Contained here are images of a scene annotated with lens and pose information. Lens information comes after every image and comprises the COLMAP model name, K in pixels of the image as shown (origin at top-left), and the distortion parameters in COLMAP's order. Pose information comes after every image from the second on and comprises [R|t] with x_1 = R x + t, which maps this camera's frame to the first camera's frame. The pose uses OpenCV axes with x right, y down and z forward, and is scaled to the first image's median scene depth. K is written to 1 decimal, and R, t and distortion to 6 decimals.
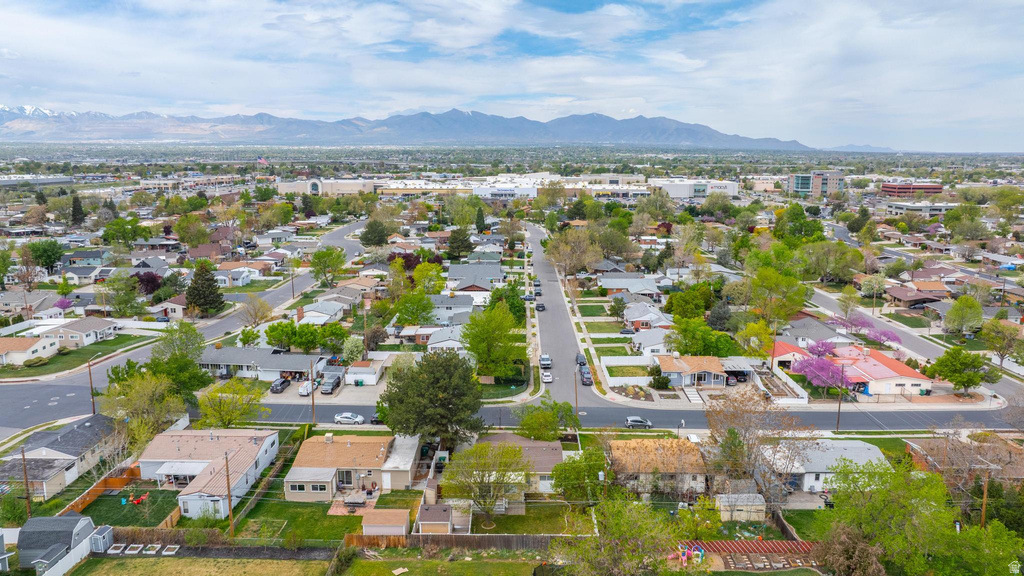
lens RADIAL K [[719.0, 0, 512.0], [0, 719.0, 288.0], [0, 0, 1]] dist [-0.008950, 0.001537]
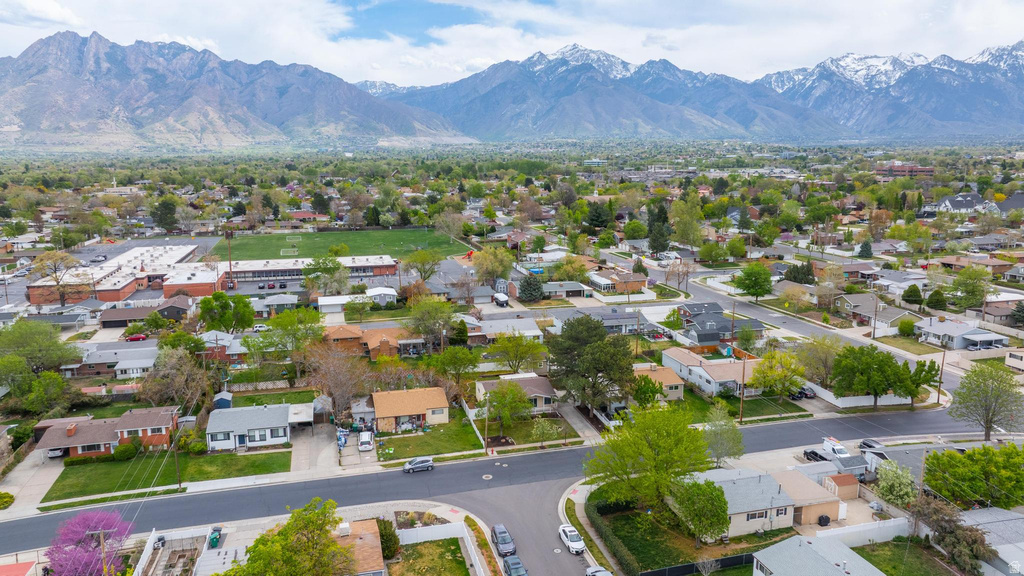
lens RADIAL K [[719.0, 0, 512.0], [0, 719.0, 288.0], [0, 0, 1]] dist [-0.008950, 0.001537]
pose [[-0.963779, 0.047523, -0.262434, 0.230585], [-0.050558, 0.933599, 0.354736, -0.260116], [0.261866, 0.355155, -0.897380, 1.398276]]
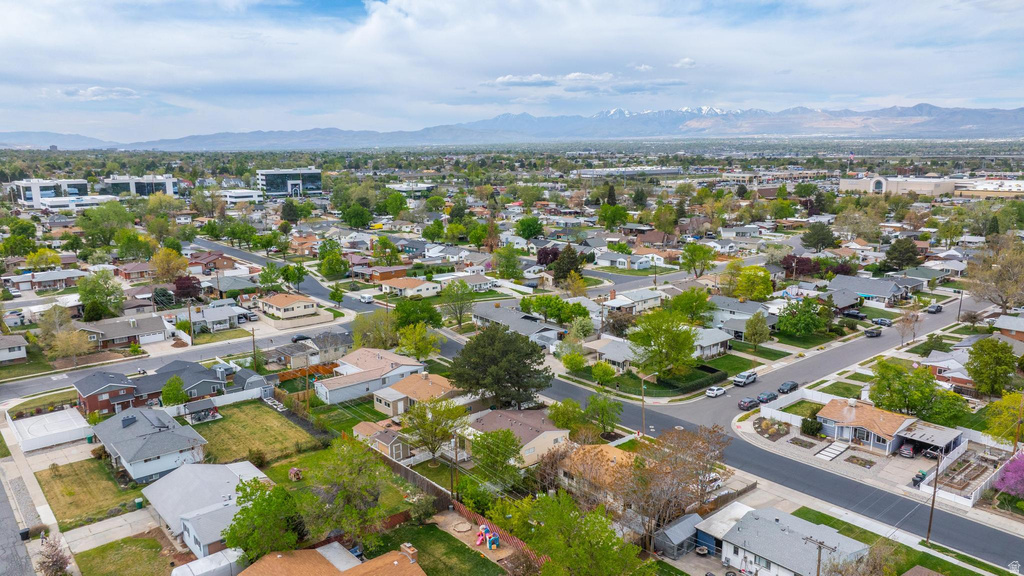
lens RADIAL K [[719.0, 0, 512.0], [0, 719.0, 288.0], [0, 0, 1]] dist [-0.008950, 0.001537]
pose [[0.667870, 0.137420, -0.731482, 0.528838], [-0.131503, 0.989132, 0.065757, -0.036794], [0.732569, 0.052275, 0.678683, 0.150466]]
